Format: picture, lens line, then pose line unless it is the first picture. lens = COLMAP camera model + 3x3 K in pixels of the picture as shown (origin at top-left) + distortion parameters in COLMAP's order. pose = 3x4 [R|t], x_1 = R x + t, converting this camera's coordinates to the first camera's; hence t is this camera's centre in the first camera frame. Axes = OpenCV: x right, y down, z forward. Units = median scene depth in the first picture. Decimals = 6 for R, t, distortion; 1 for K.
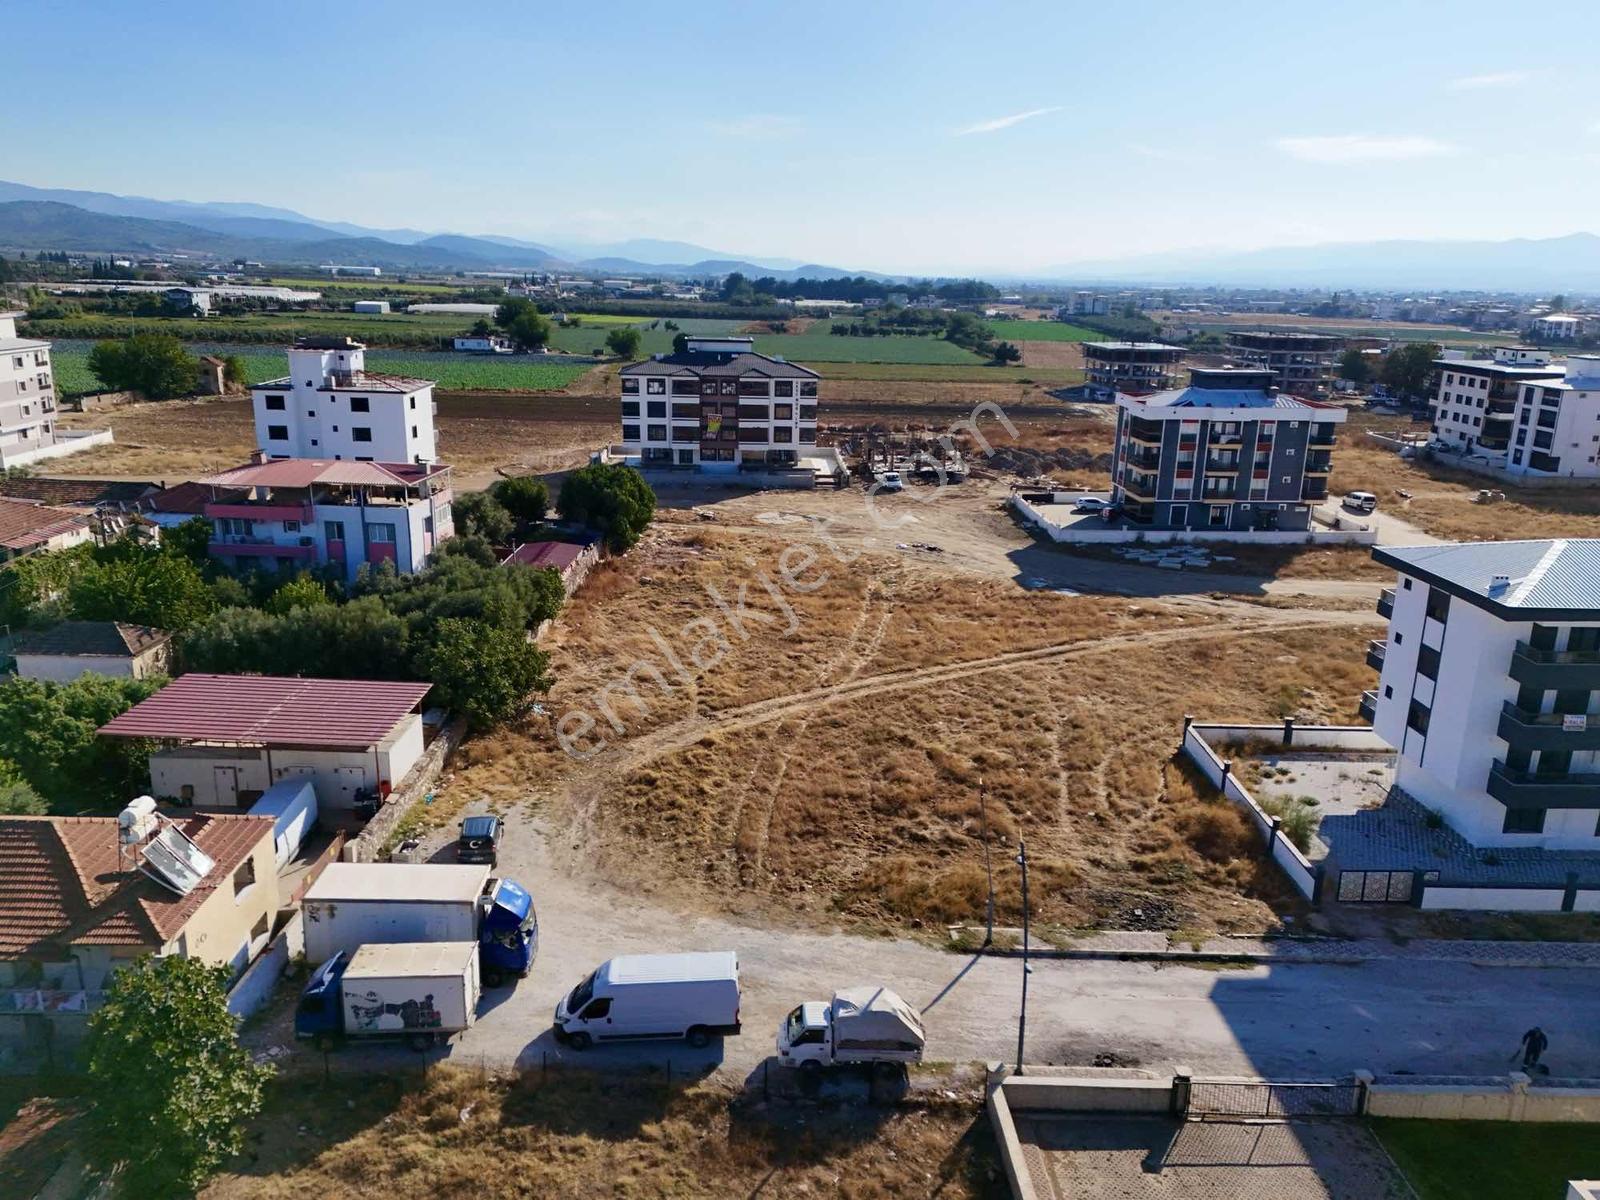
lens RADIAL K [[1166.2, 0, 800.4], [0, 1166.2, 606.9], [0, 0, 1]] dist [0.085823, -0.094649]
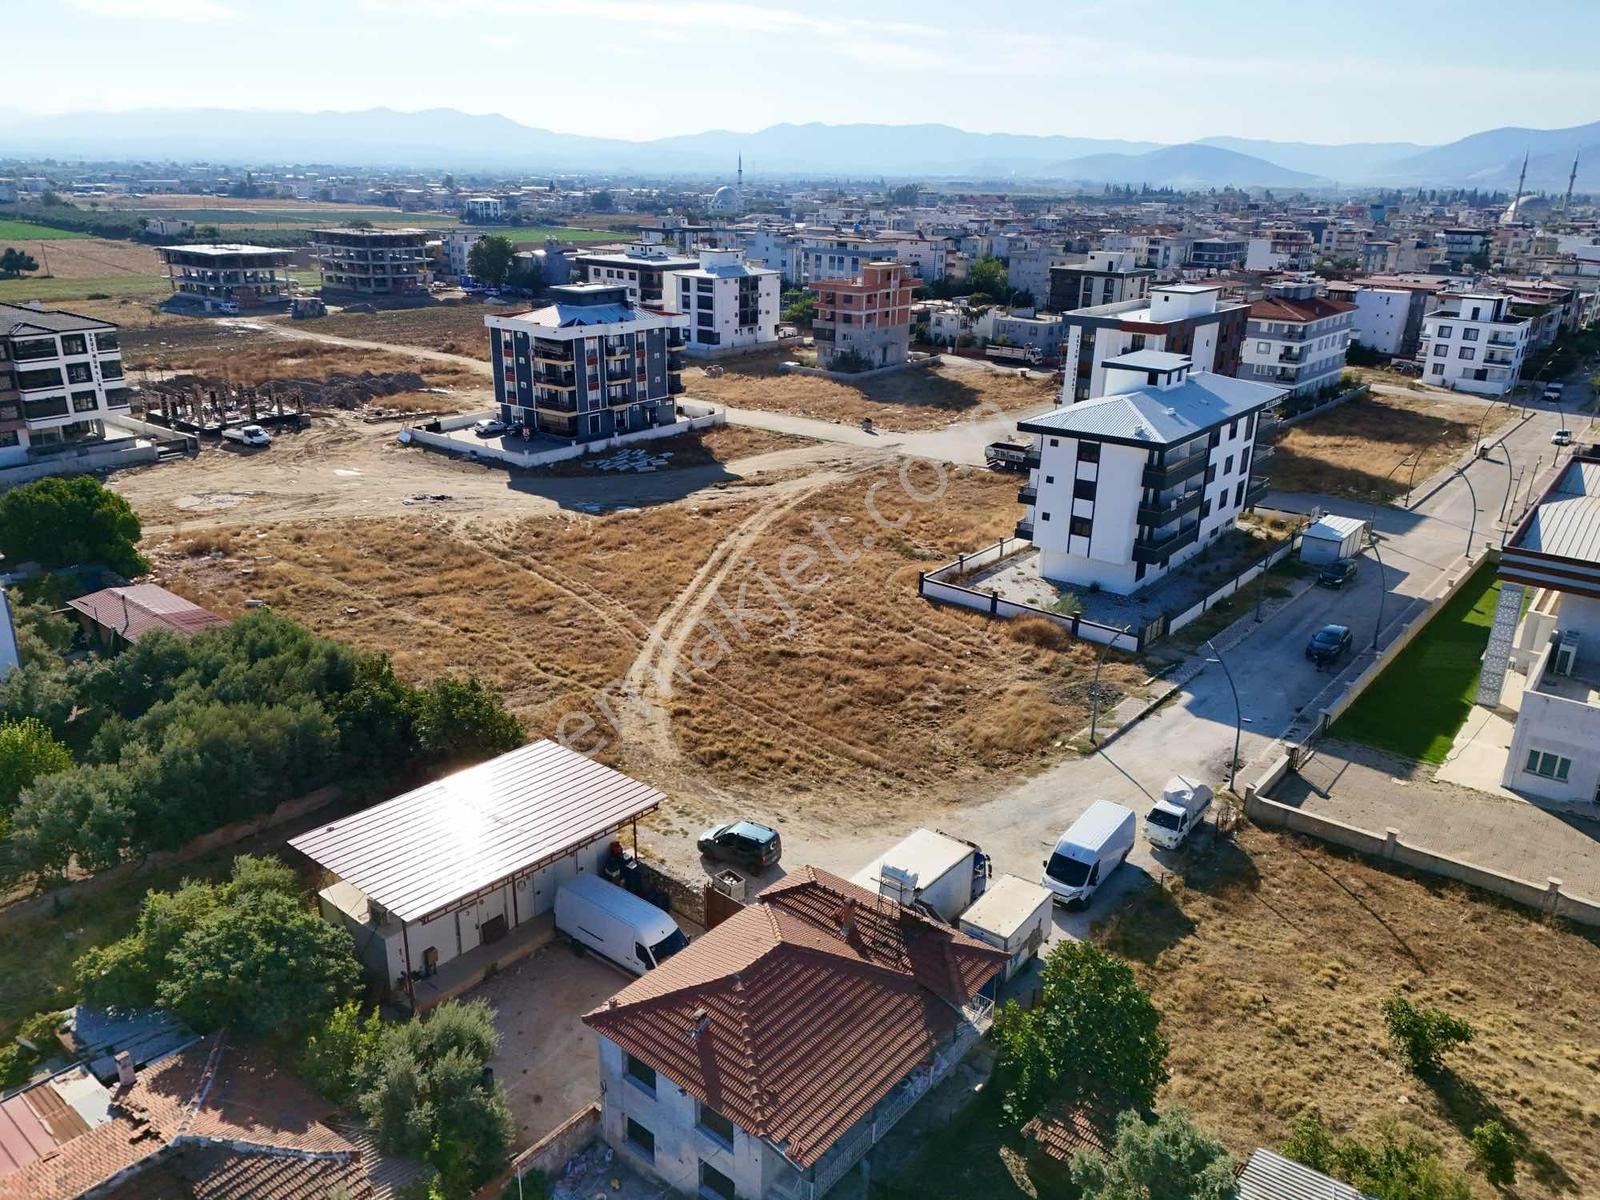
lens RADIAL K [[1166.2, 0, 797.1], [0, 1166.2, 609.6], [0, 0, 1]] dist [0.085823, -0.094649]
pose [[0.642539, -0.278061, 0.714020, -0.531769], [0.205675, 0.960225, 0.188856, -0.106680], [-0.738133, 0.025509, 0.674173, 0.159244]]
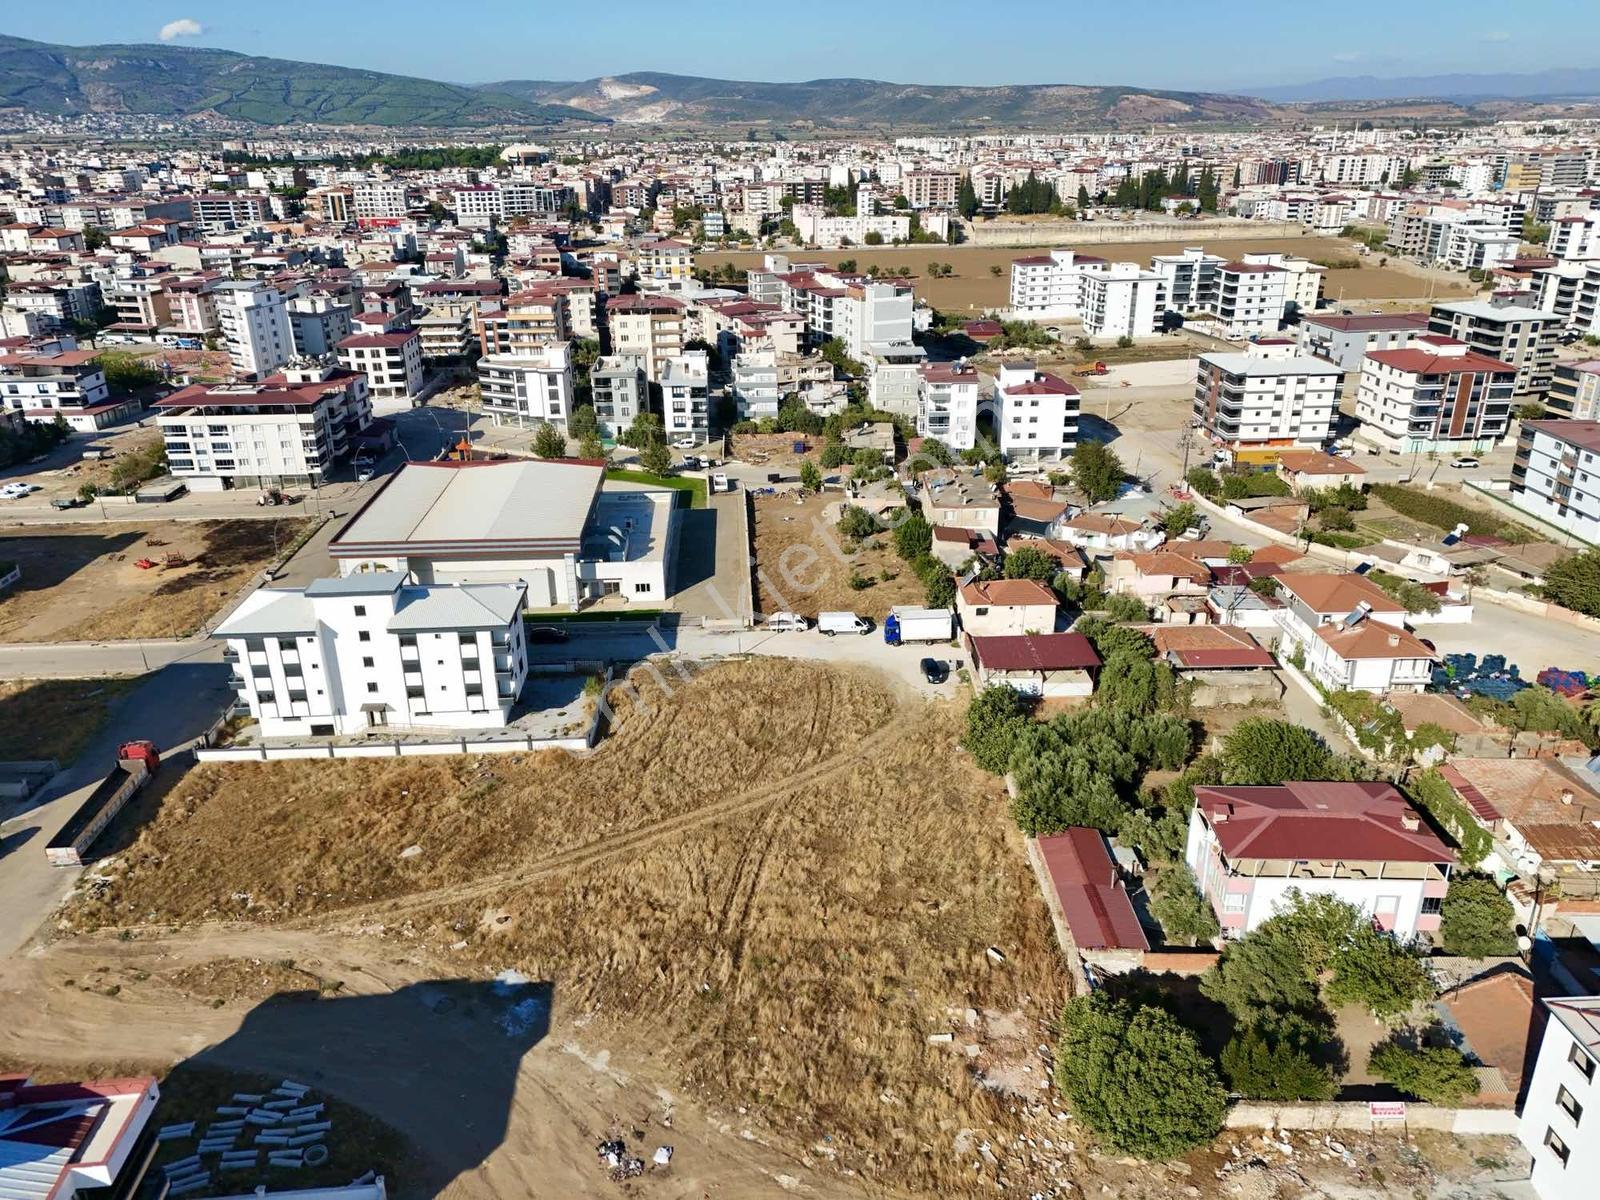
lens RADIAL K [[1166.2, 0, 795.2], [0, 1166.2, 601.9], [0, 0, 1]] dist [0.085823, -0.094649]
pose [[-0.999756, -0.007082, -0.020913, 0.042480], [-0.018491, 0.786157, 0.617751, -0.849964], [0.012066, 0.617987, -0.786096, 1.672815]]
